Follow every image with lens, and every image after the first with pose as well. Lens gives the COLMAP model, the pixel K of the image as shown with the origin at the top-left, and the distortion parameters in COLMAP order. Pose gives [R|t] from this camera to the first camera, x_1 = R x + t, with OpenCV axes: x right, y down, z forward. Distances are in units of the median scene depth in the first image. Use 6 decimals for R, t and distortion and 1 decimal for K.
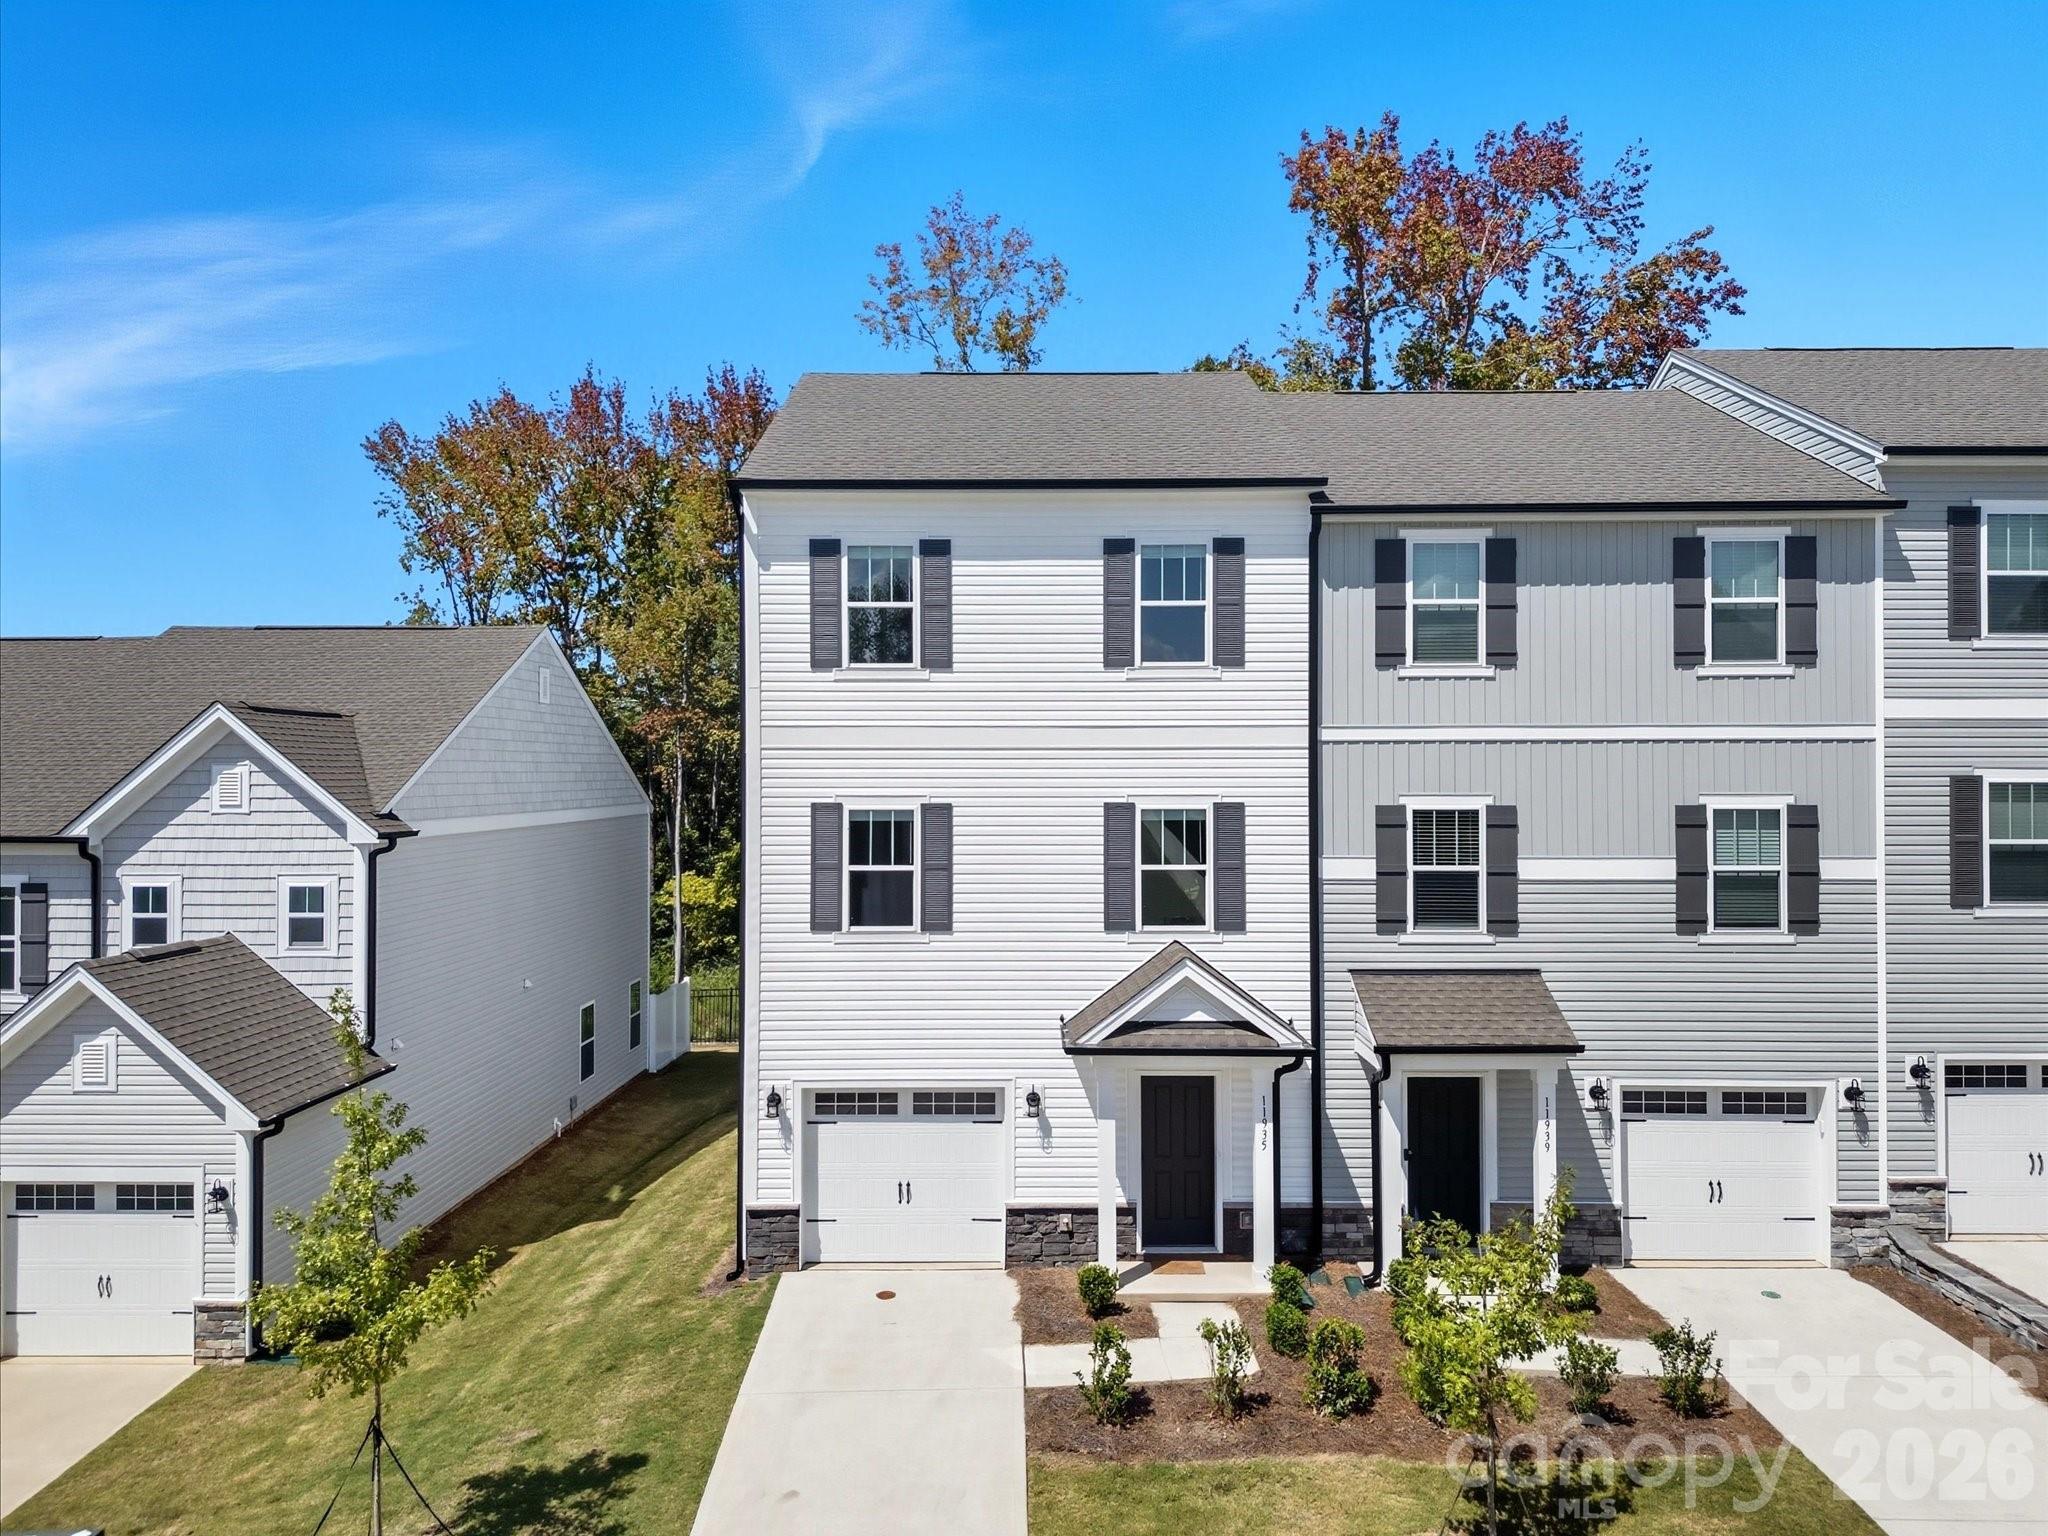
lens RADIAL K [[1440.9, 0, 1024.0], [0, 1440.9, 768.0], [0, 0, 1]] dist [0.055799, -0.047078]
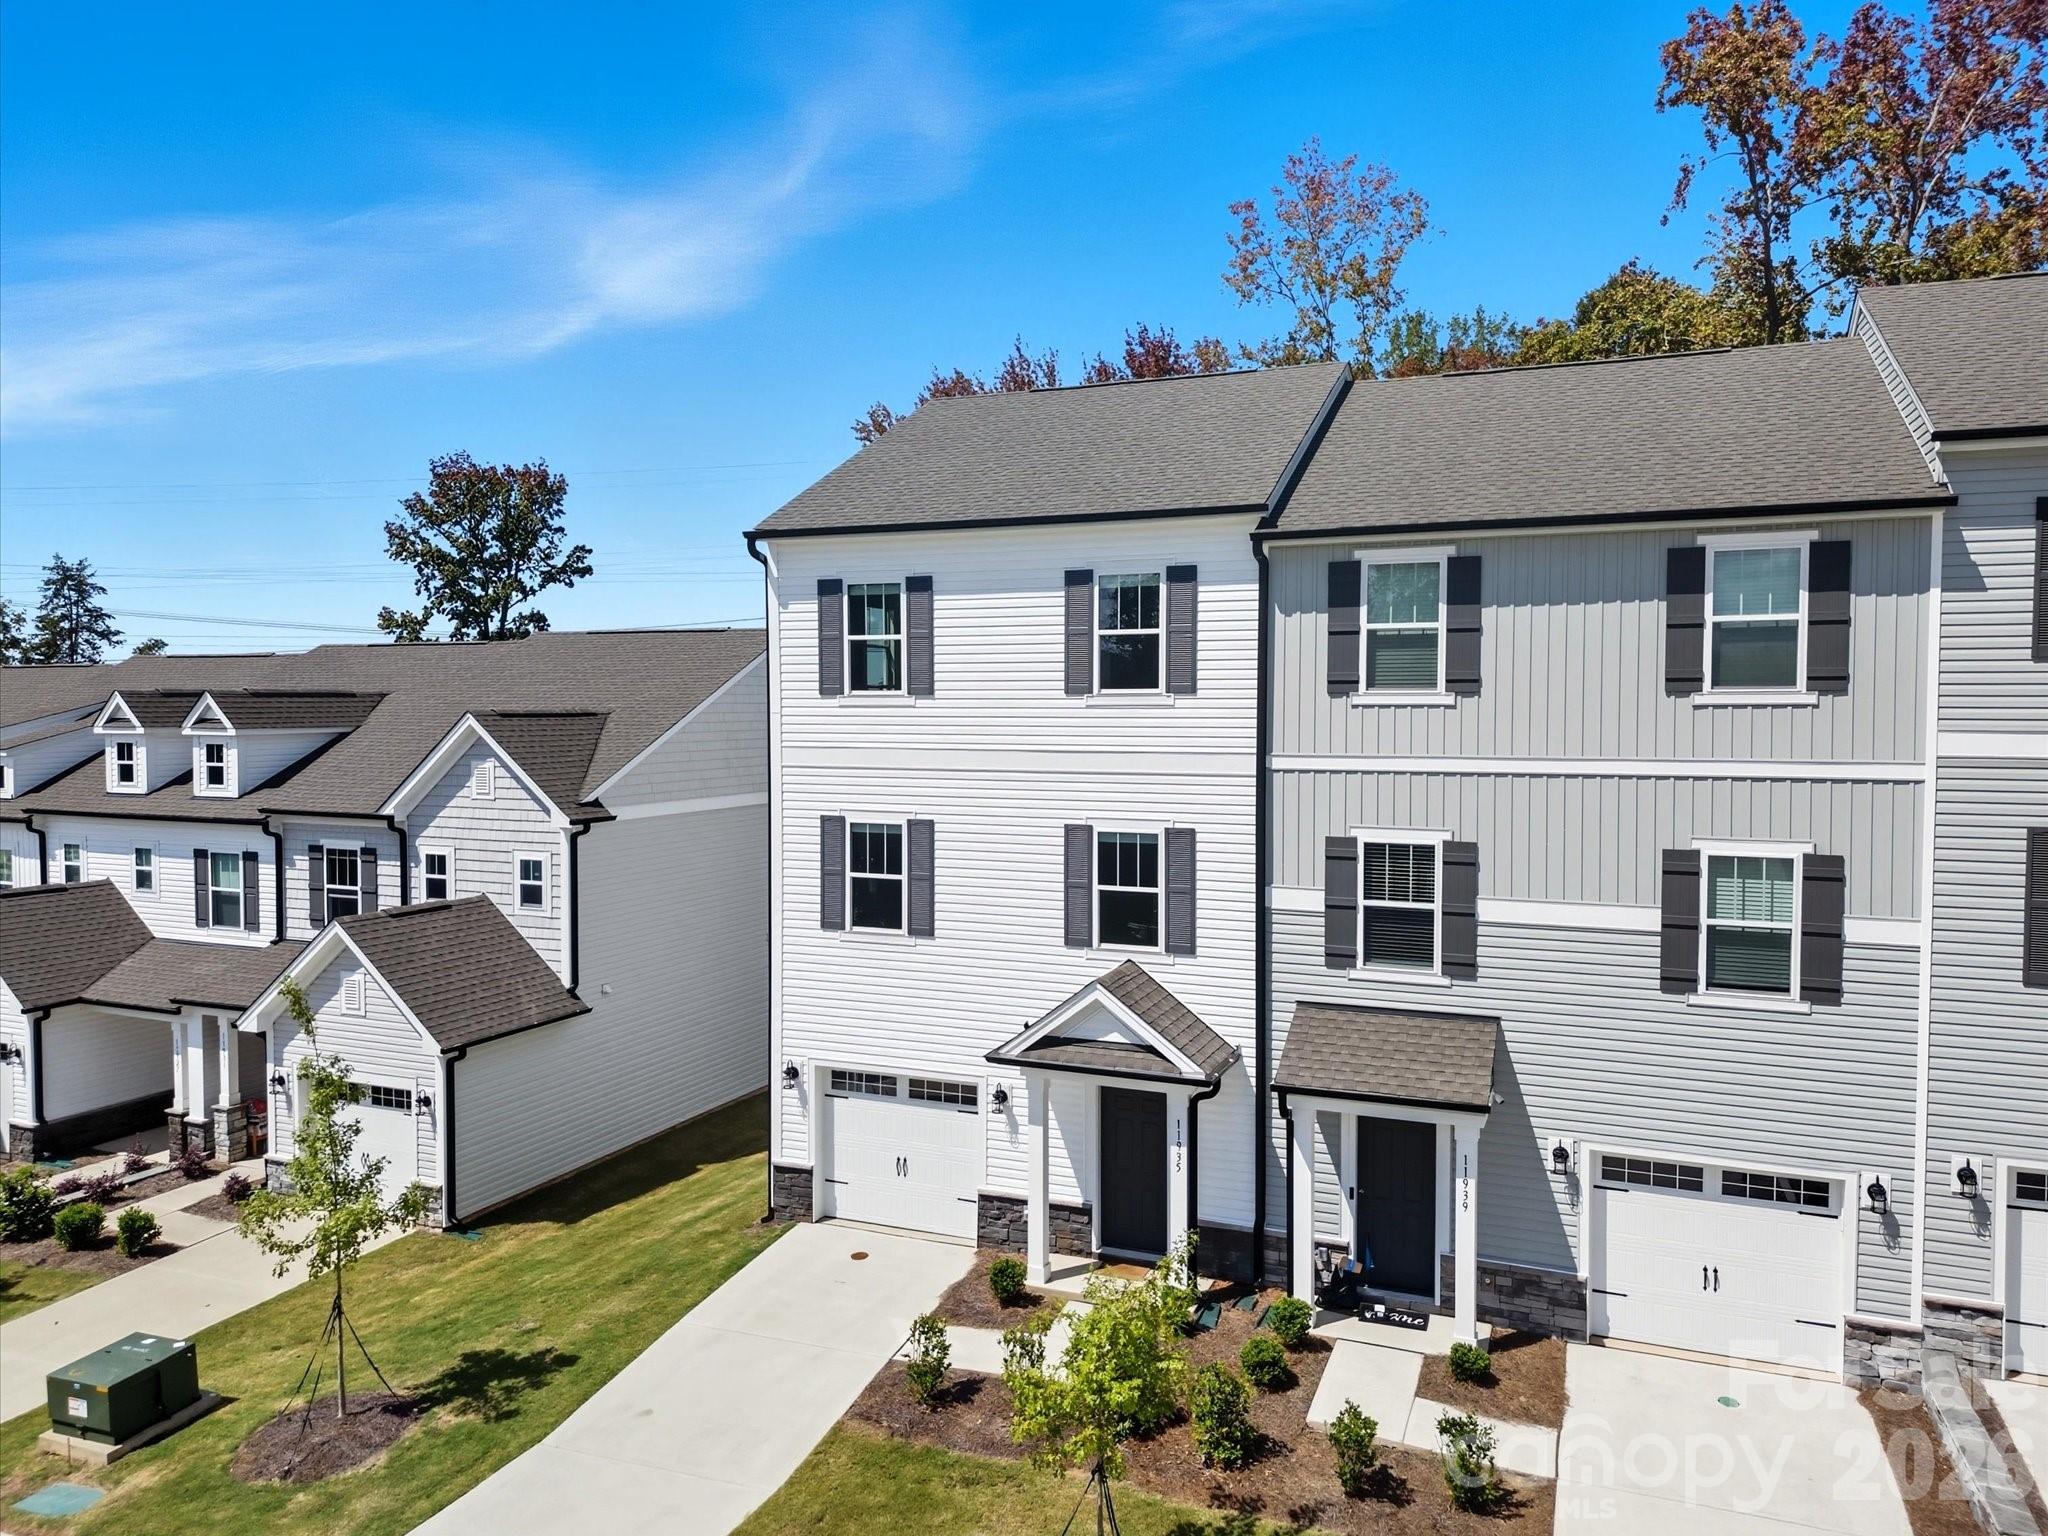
lens RADIAL K [[1443.0, 0, 1024.0], [0, 1443.0, 768.0], [0, 0, 1]] dist [0.050210, -0.035831]
pose [[0.924212, 0.019945, -0.381359, 0.425838], [-0.000407, 0.998686, 0.051243, -0.070129], [0.381880, -0.047204, 0.923006, 0.024114]]
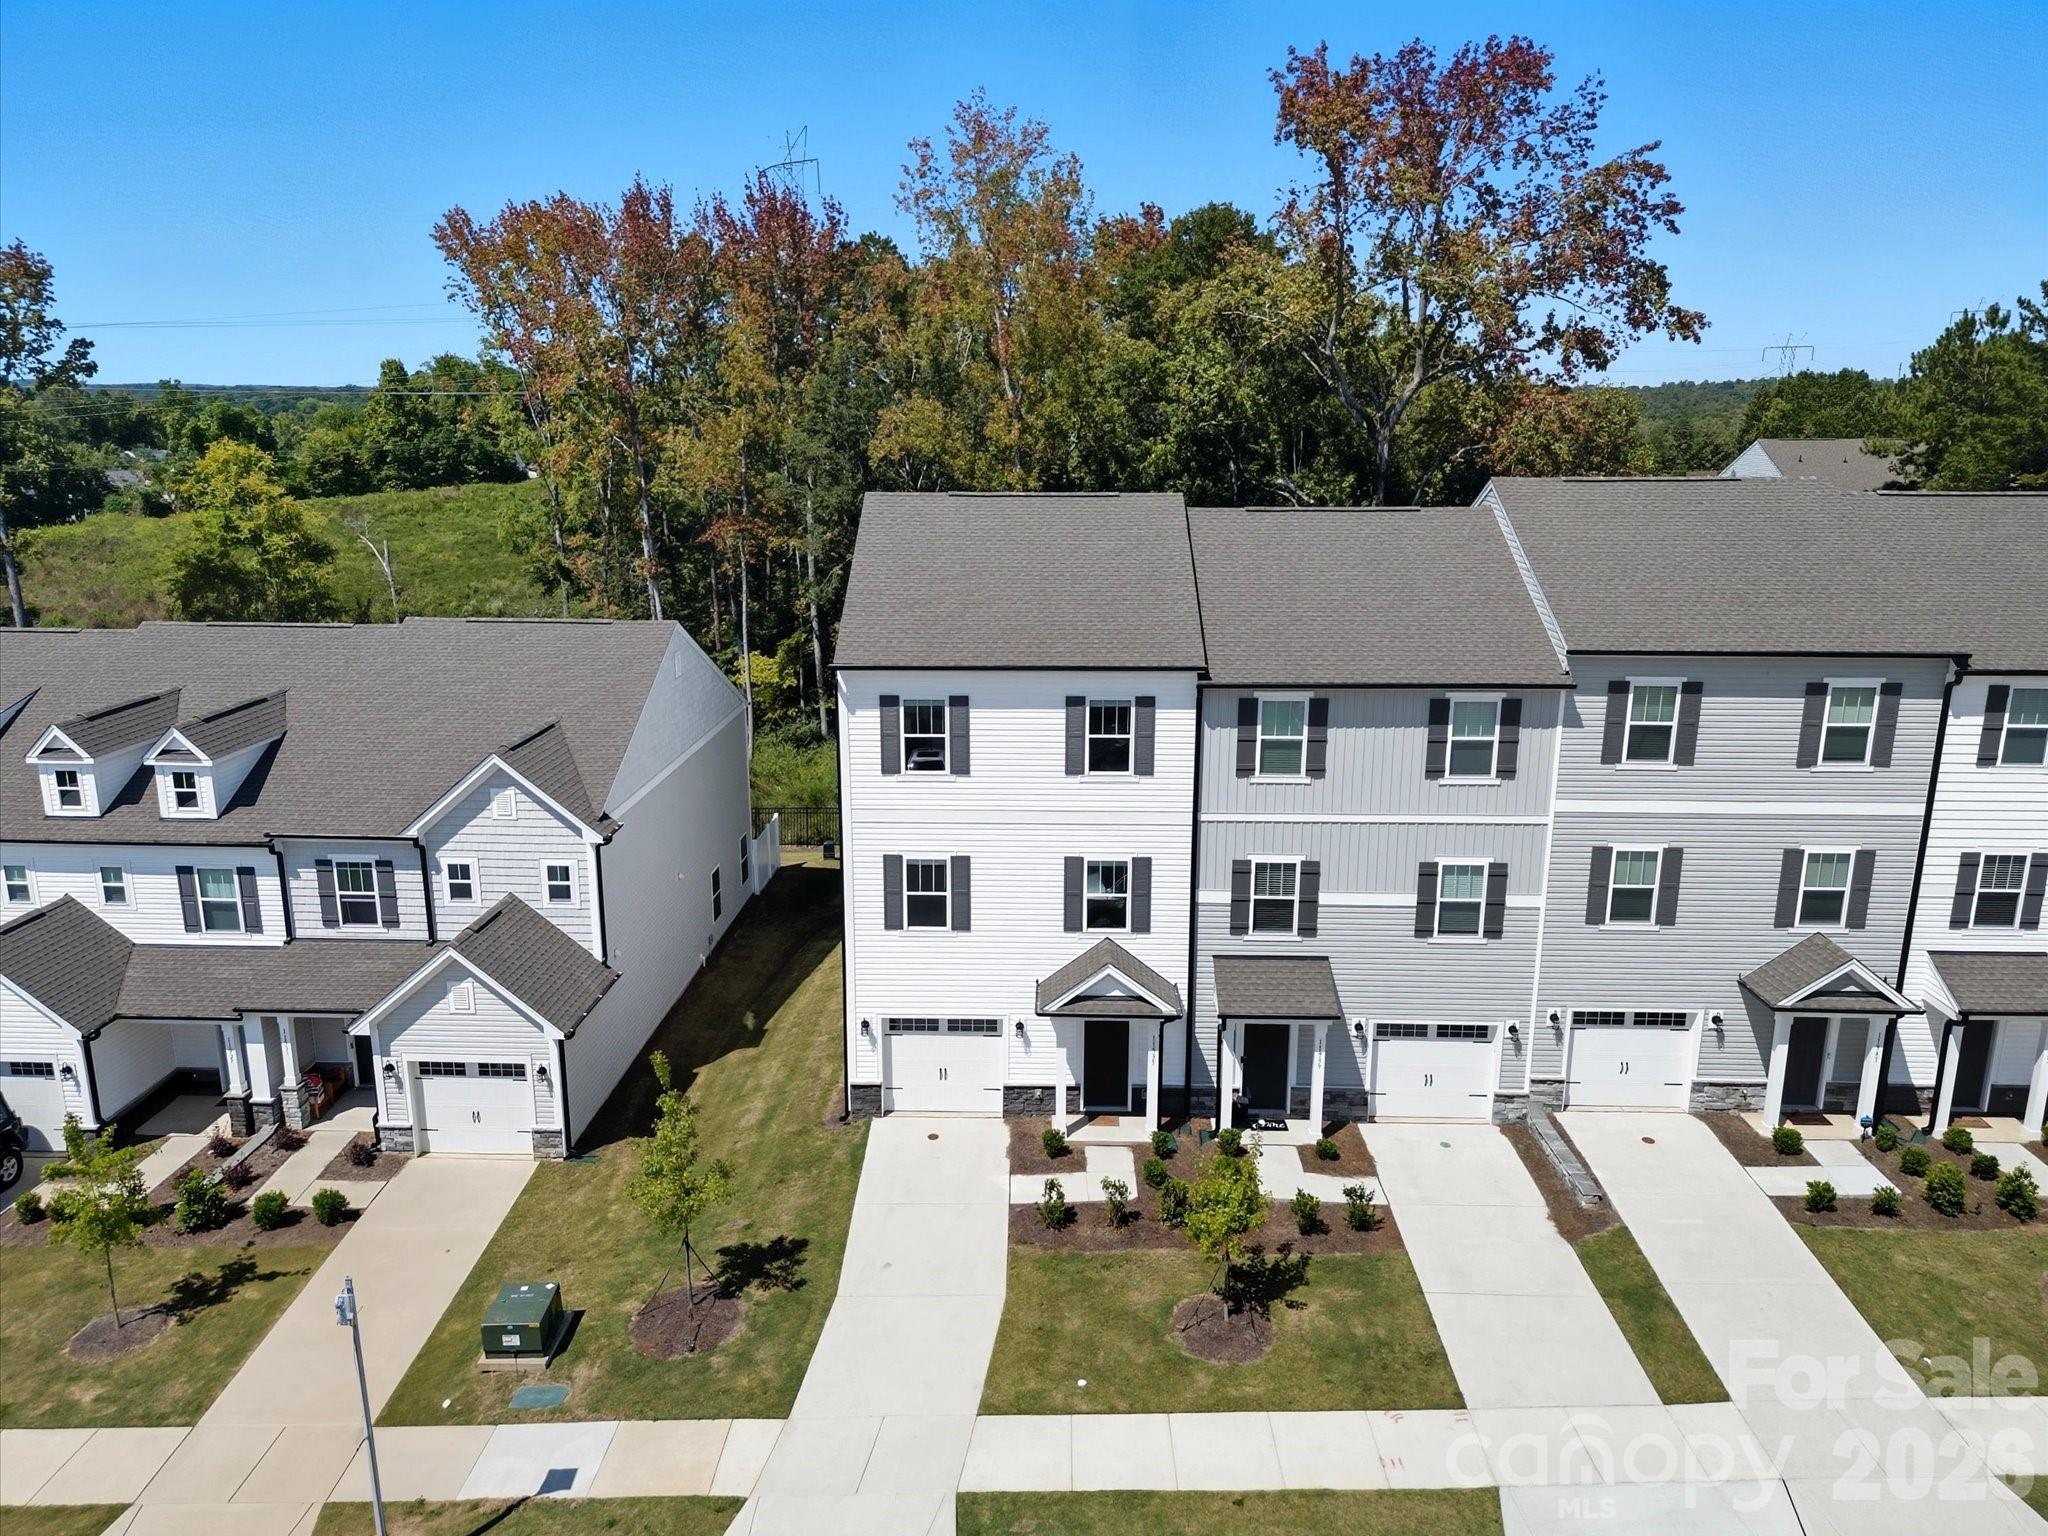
lens RADIAL K [[1437.0, 0, 1024.0], [0, 1437.0, 768.0], [0, 0, 1]] dist [0.075462, -0.078674]
pose [[0.999704, 0.010463, -0.021960, 0.044733], [-0.004672, 0.968548, 0.248783, -0.471368], [0.023873, -0.248607, 0.968310, -0.533471]]
